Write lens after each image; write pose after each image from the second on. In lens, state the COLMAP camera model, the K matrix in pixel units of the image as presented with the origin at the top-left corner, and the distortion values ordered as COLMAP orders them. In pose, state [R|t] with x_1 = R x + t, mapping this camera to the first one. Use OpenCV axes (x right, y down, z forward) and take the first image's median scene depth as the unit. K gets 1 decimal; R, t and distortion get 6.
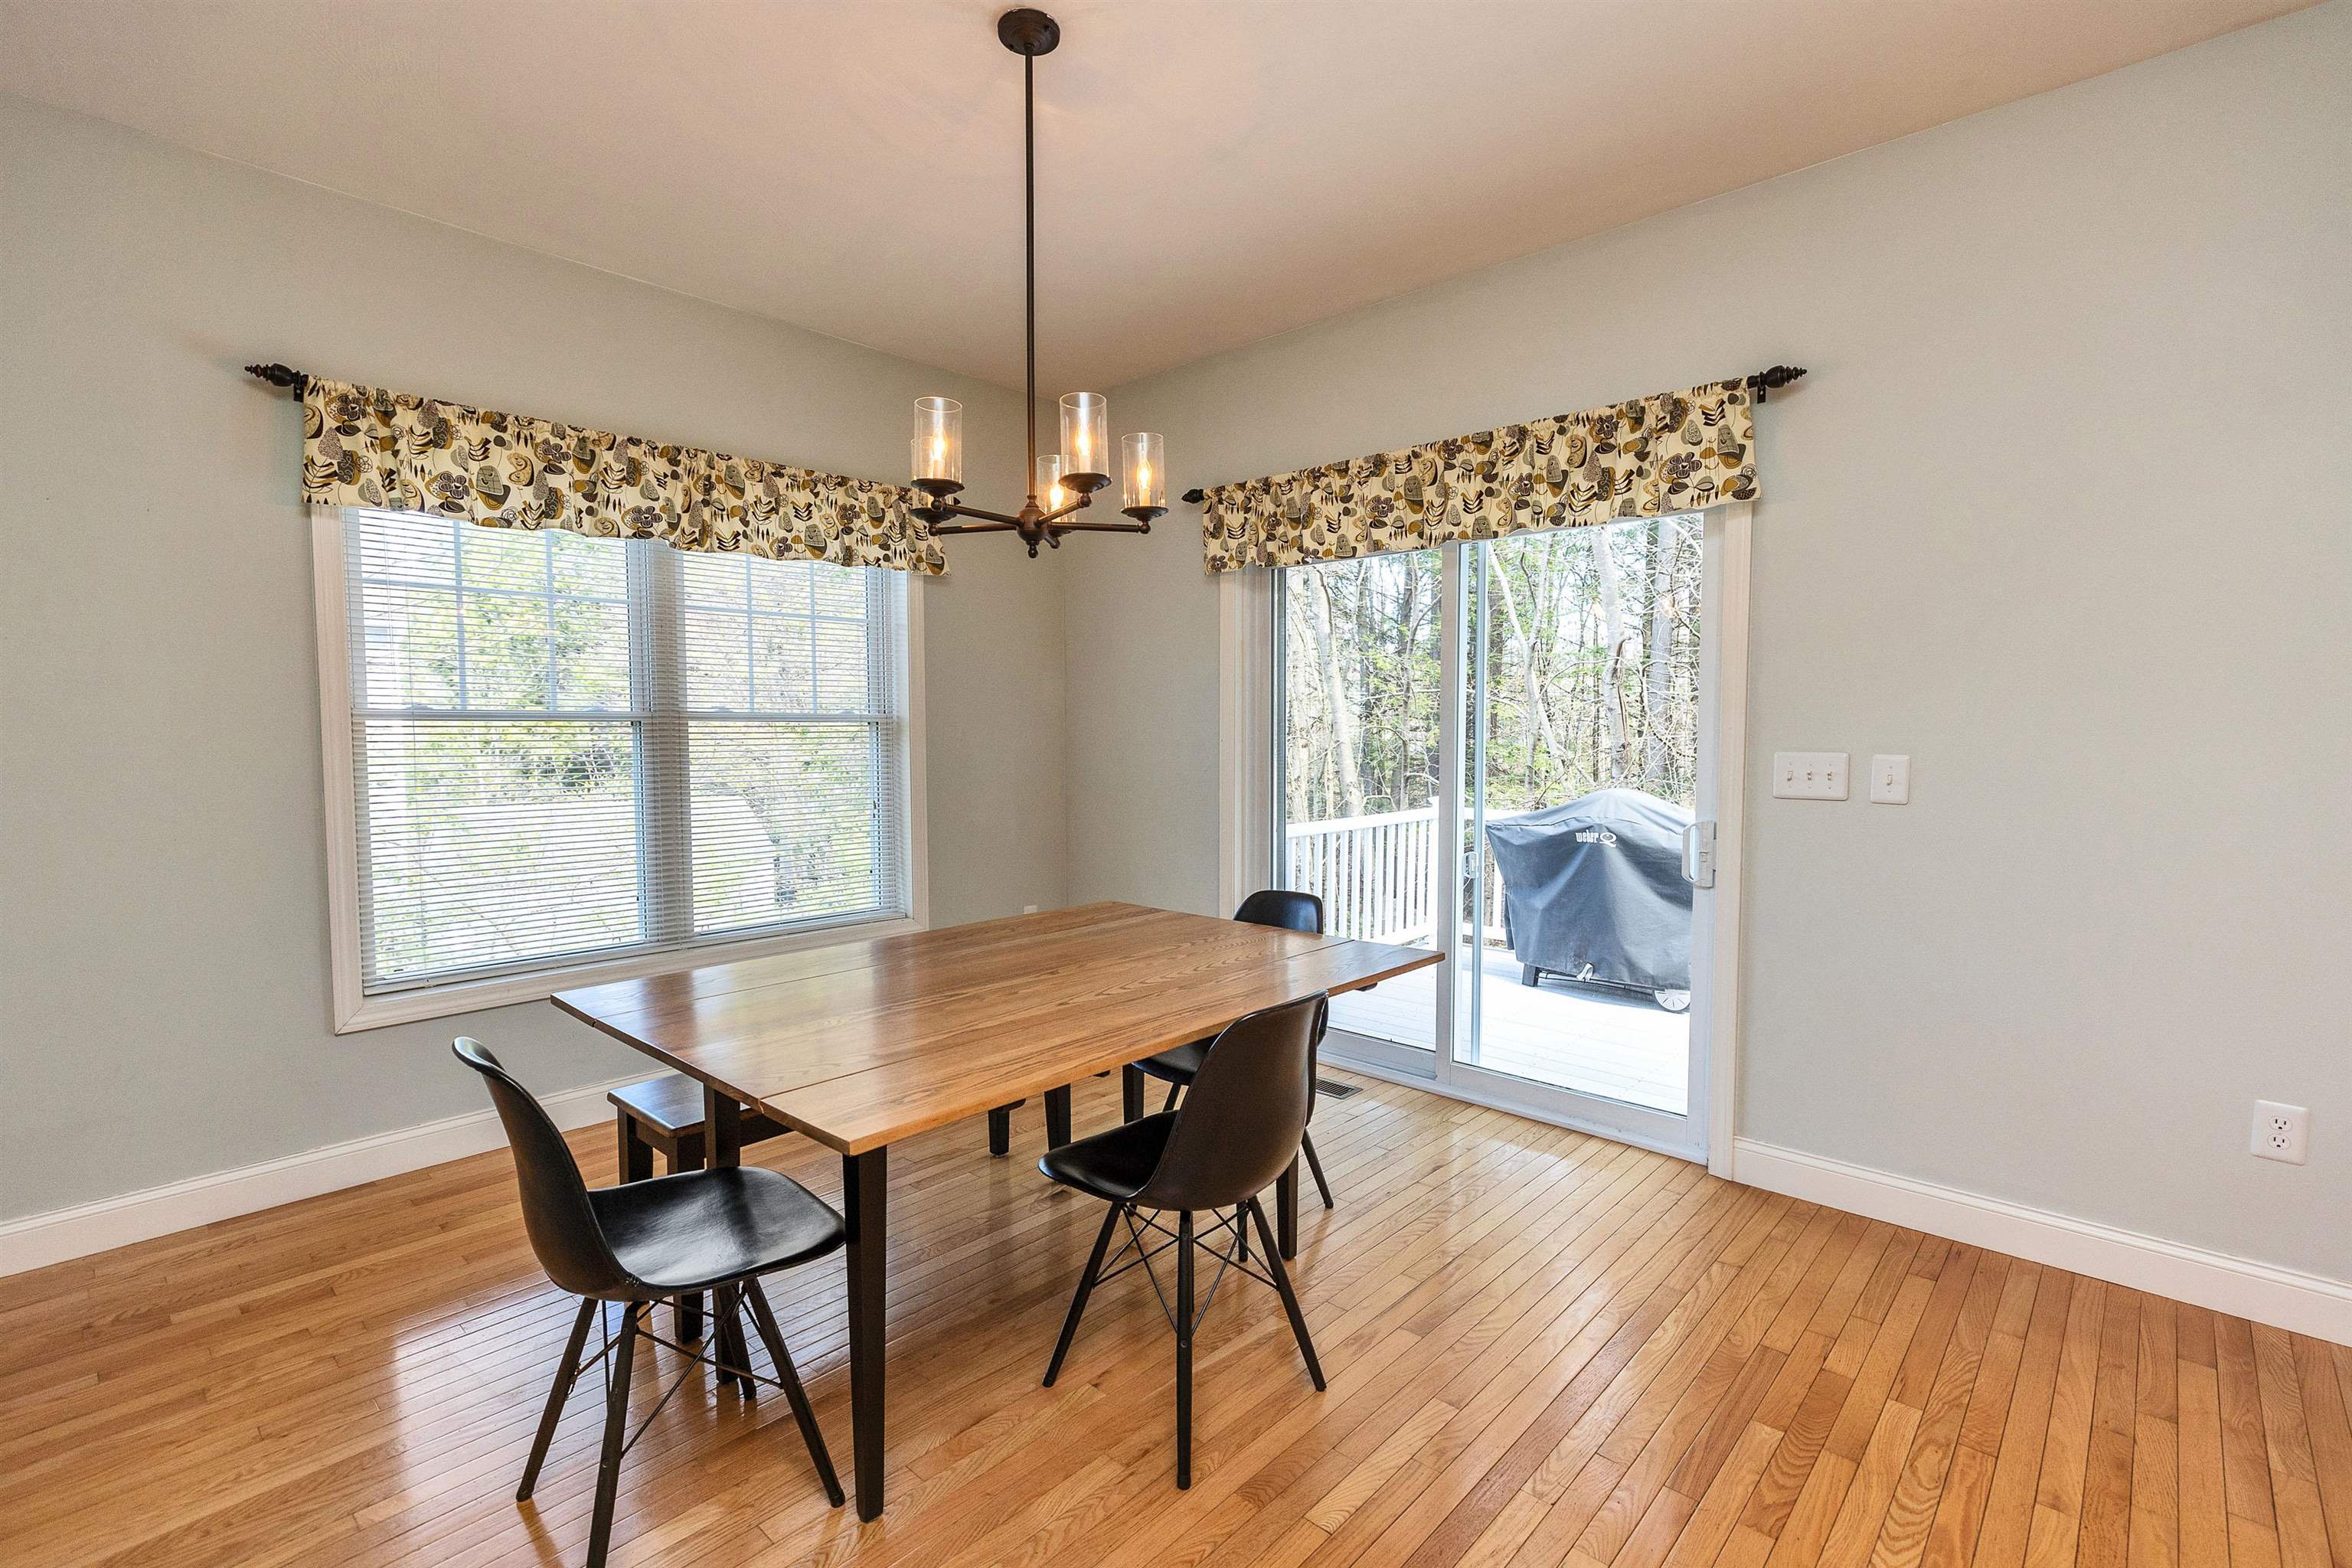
lens RADIAL K [[1067.5, 0, 1184.7], [0, 1067.5, 782.5], [0, 0, 1]] dist [0.001542, 0.000834]
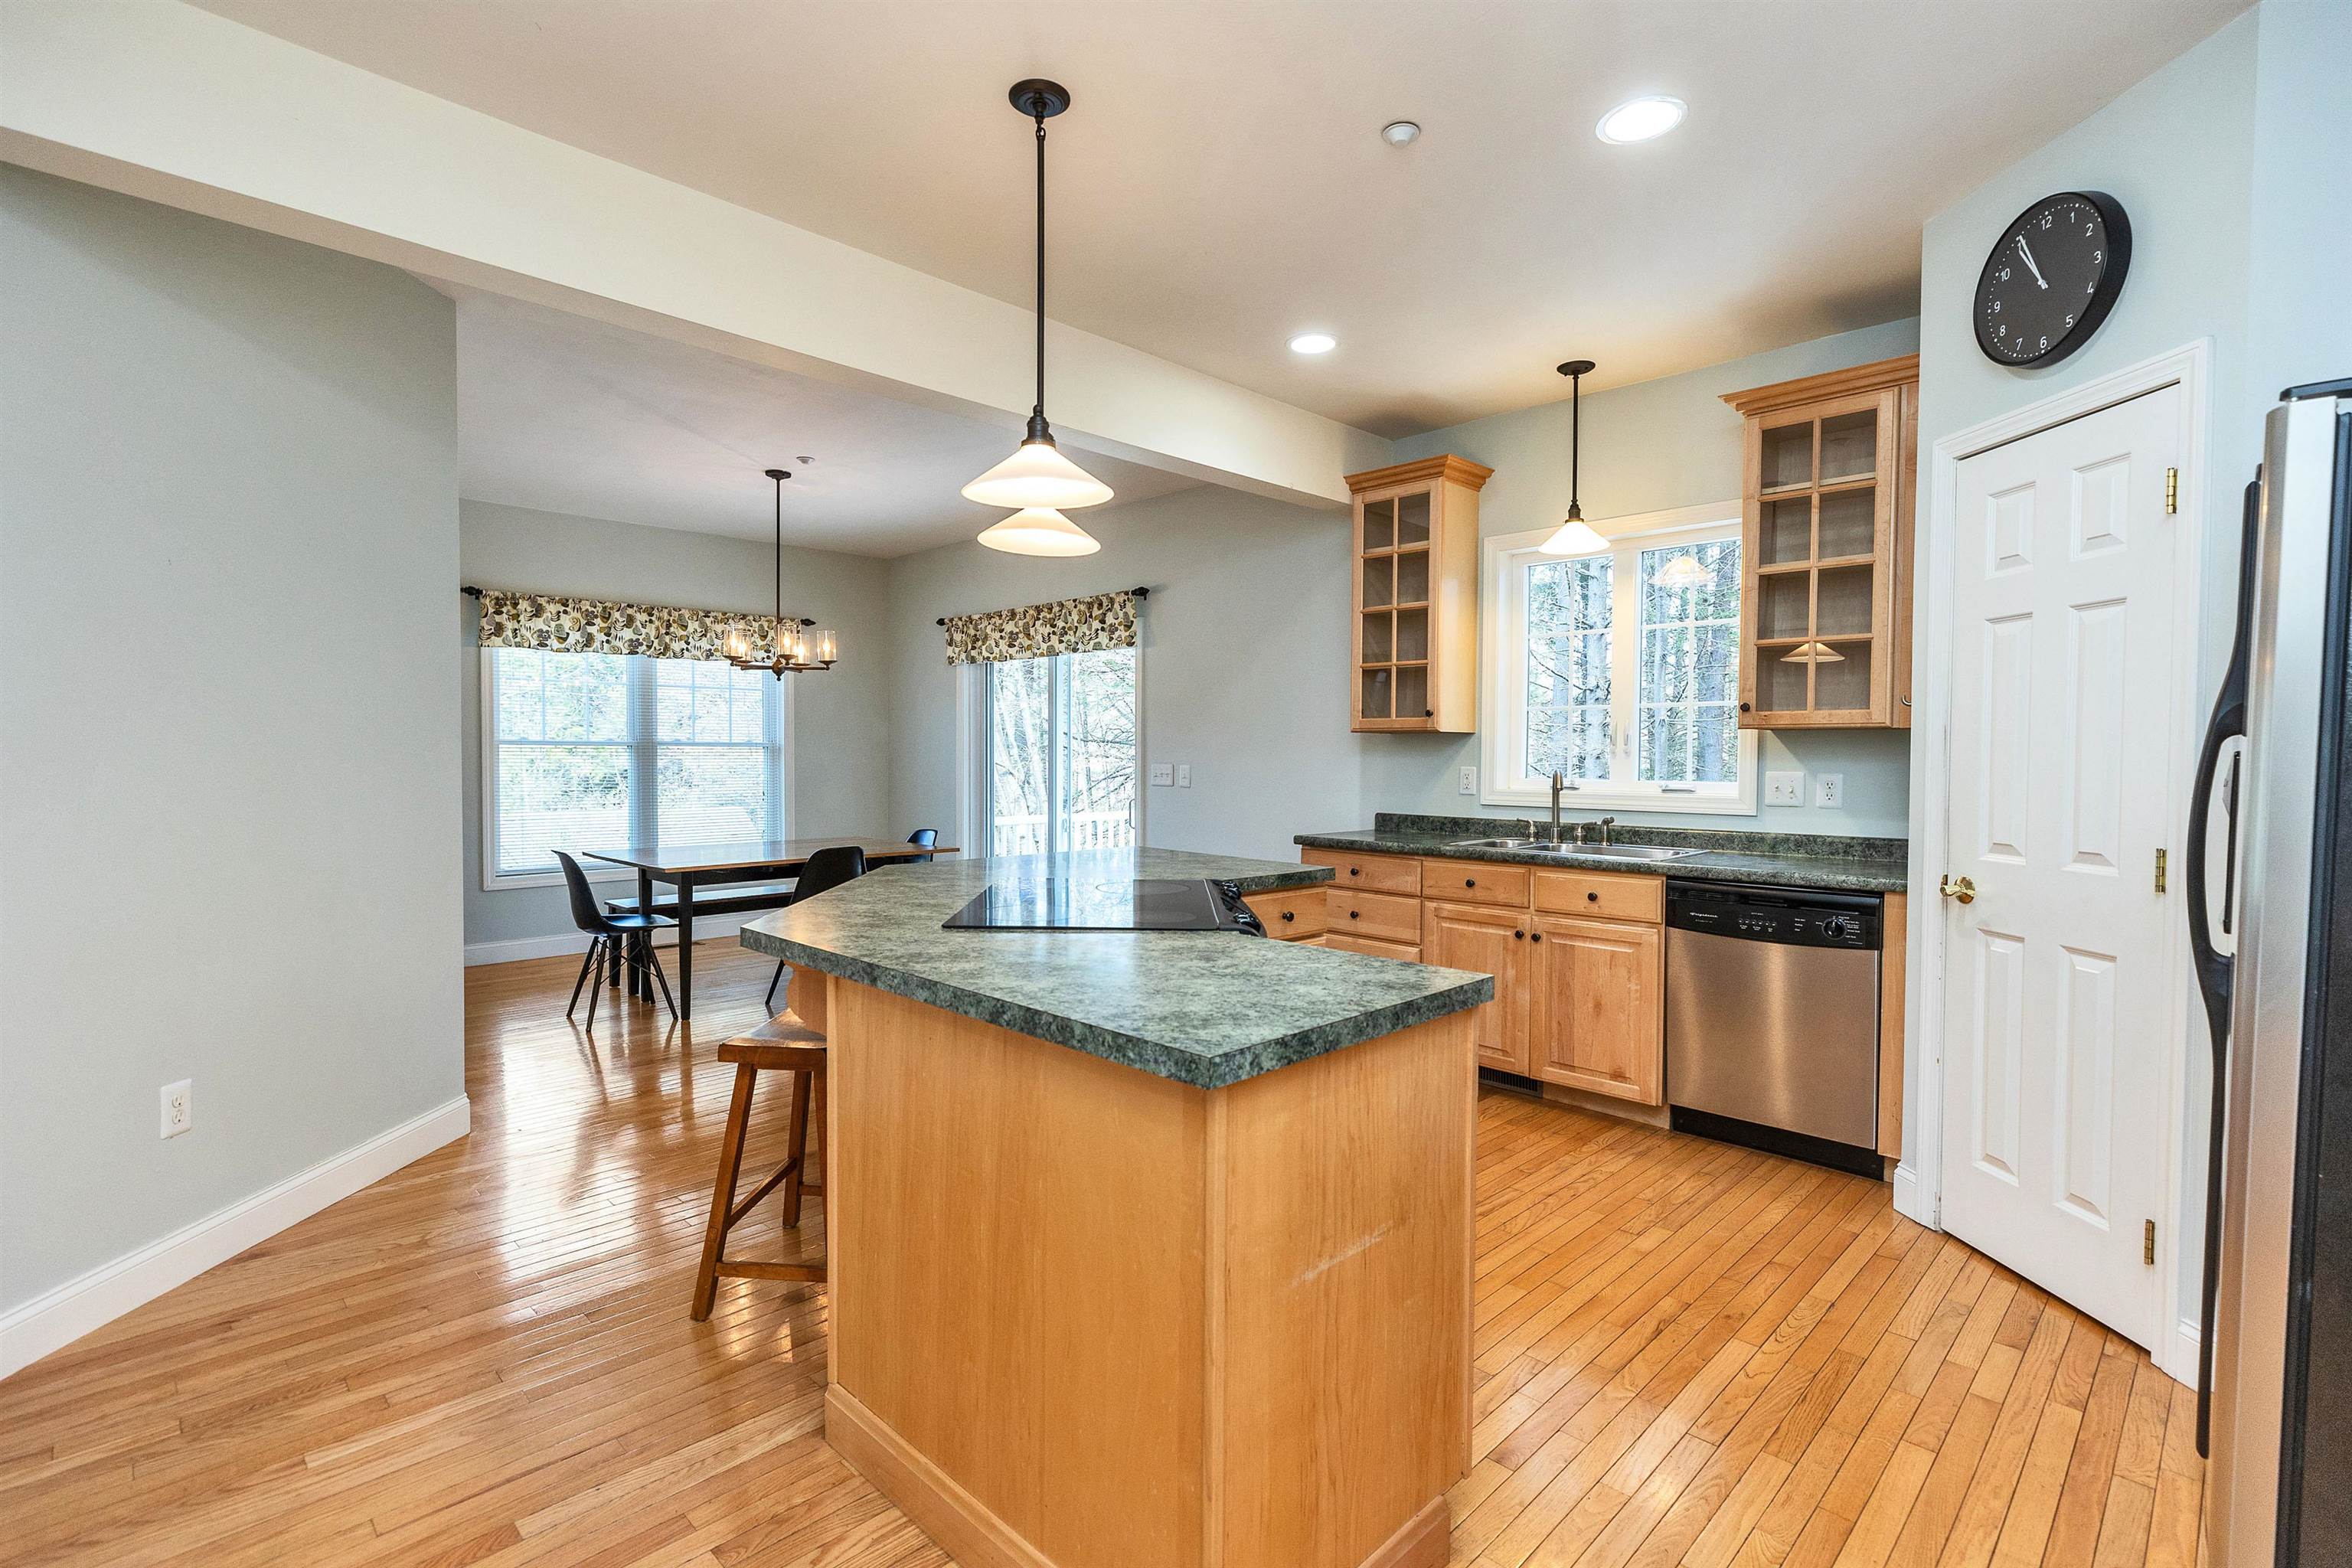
lens RADIAL K [[1067.5, 0, 1156.2], [0, 1067.5, 777.0], [0, 0, 1]] dist [0.001542, 0.000834]
pose [[0.998942, 0.006513, -0.045520, 0.577325], [-0.007752, 0.999603, -0.027077, 0.046775], [0.045326, 0.027401, 0.998596, -0.969452]]
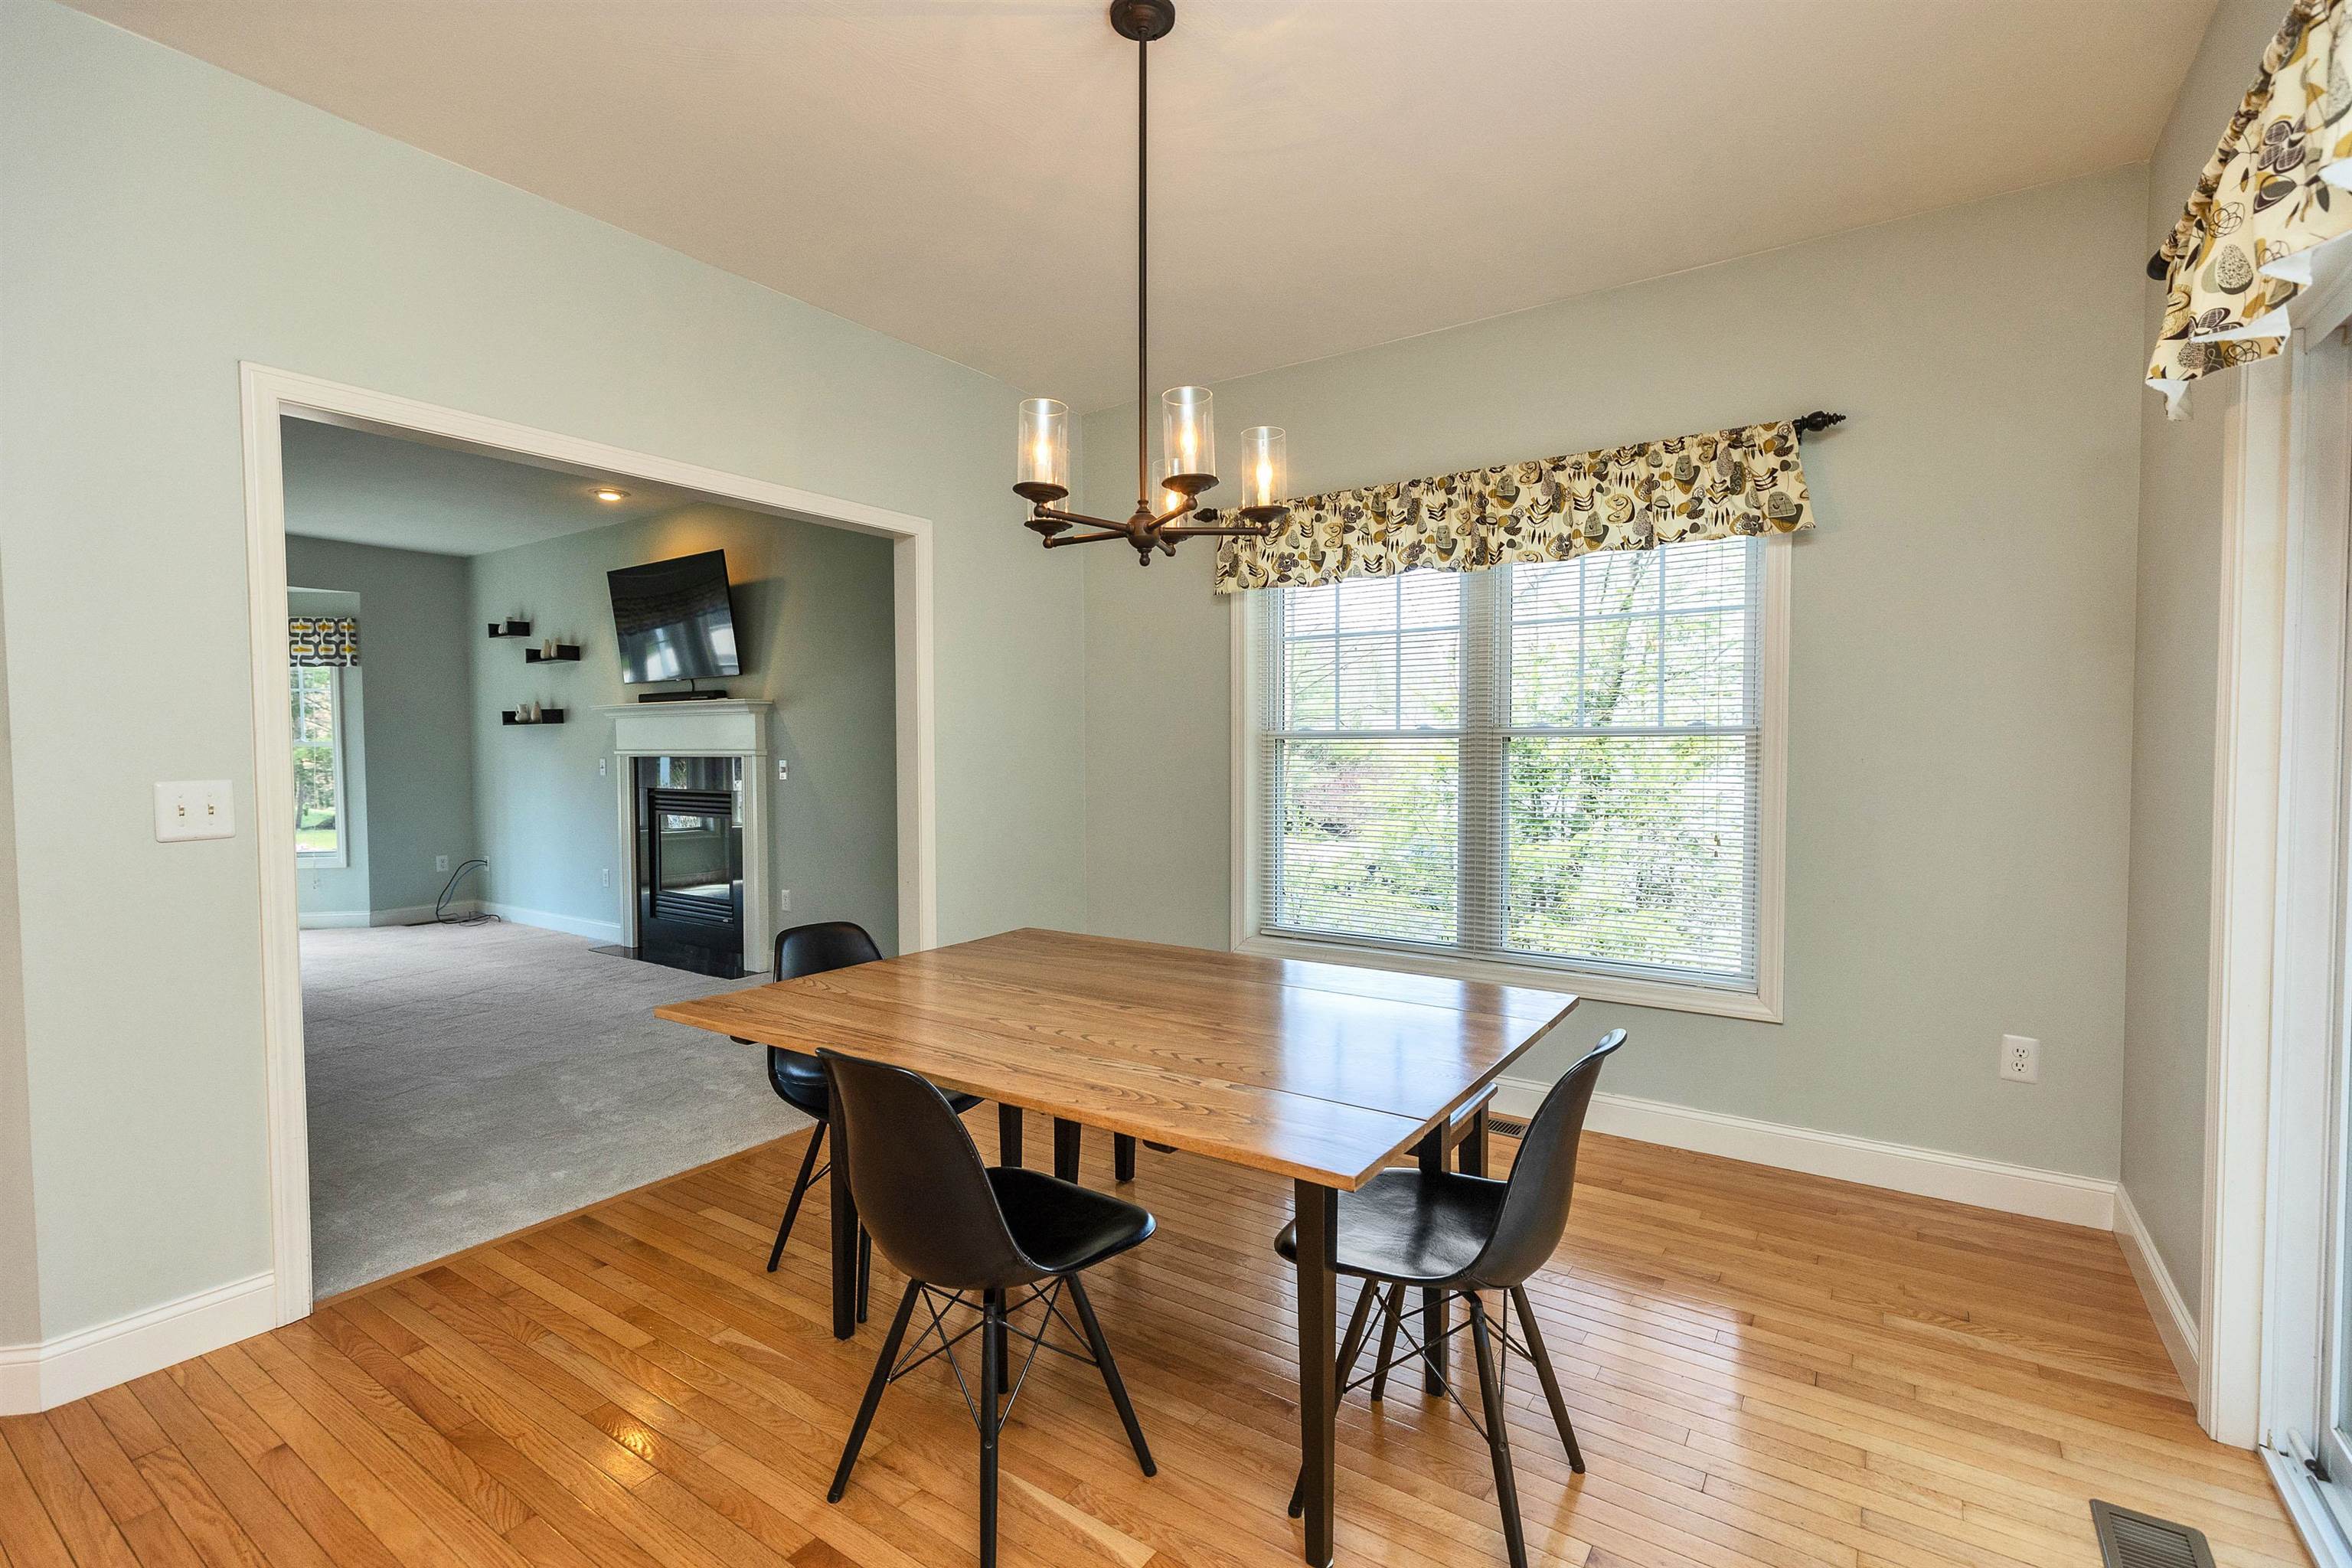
lens RADIAL K [[1067.5, 0, 1167.9], [0, 1067.5, 781.8], [0, 0, 1]] dist [0.001542, 0.000834]
pose [[0.138751, 0.031748, -0.989818, 0.566385], [-0.044206, 0.998688, 0.025836, -0.031691], [0.989340, 0.040171, 0.139973, 0.634297]]
